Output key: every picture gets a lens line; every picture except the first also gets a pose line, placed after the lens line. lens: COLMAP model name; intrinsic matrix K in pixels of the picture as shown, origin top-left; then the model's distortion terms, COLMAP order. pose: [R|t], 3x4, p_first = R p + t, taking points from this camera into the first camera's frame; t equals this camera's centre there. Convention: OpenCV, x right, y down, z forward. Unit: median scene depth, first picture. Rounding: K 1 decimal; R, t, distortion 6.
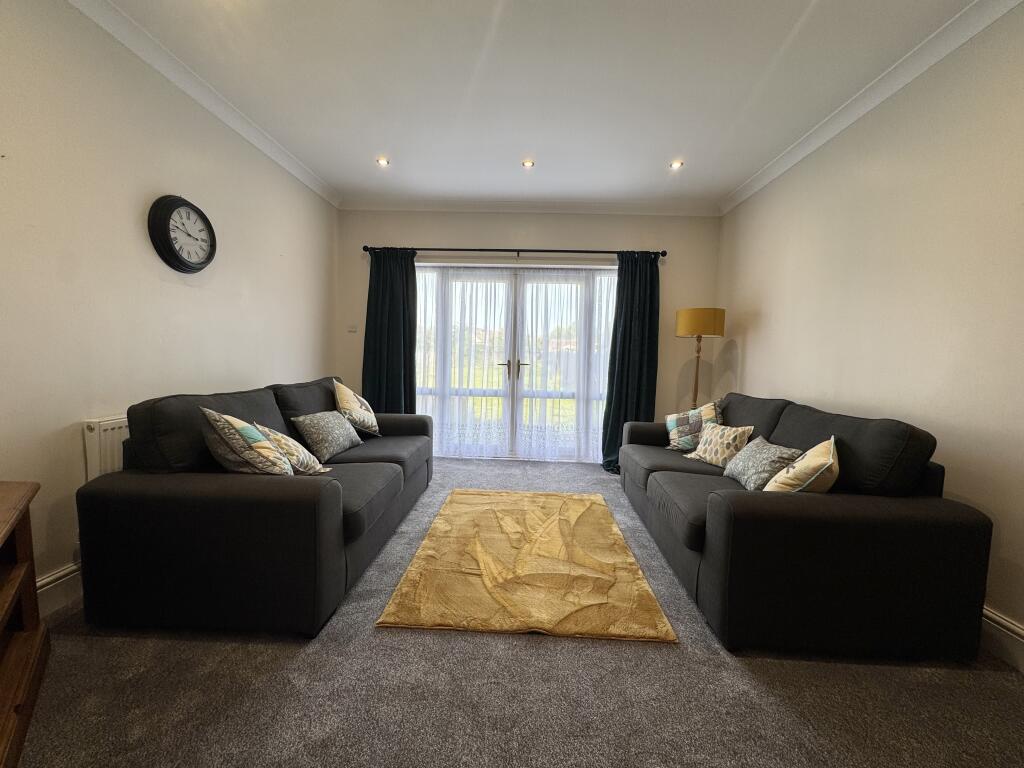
lens RADIAL K [[408.6, 0, 513.2], [0, 408.6, 386.7], [0, 0, 1]] dist [-0.000438, -0.000037]
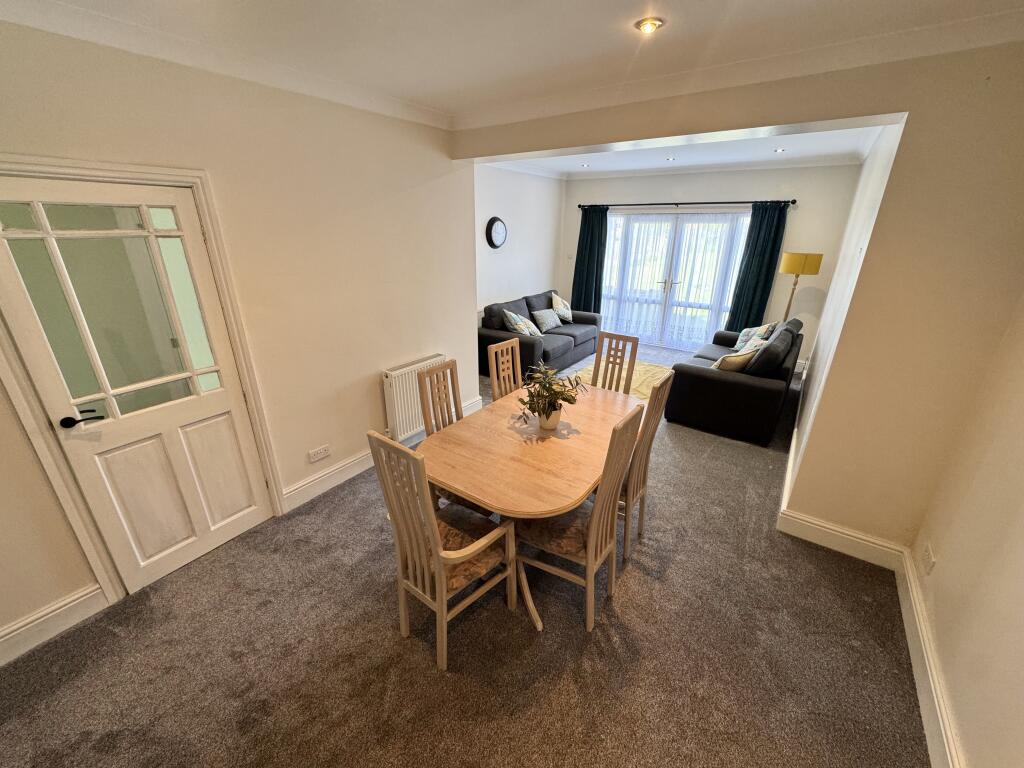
lens RADIAL K [[408.6, 0, 510.6], [0, 408.6, 385.7], [0, 0, 1]] dist [-0.000438, -0.000037]
pose [[0.833104, 0.184265, -0.521522, 0.520842], [-0.029871, 0.956490, 0.290231, -0.155957], [0.552310, -0.226215, 0.802359, -0.825804]]
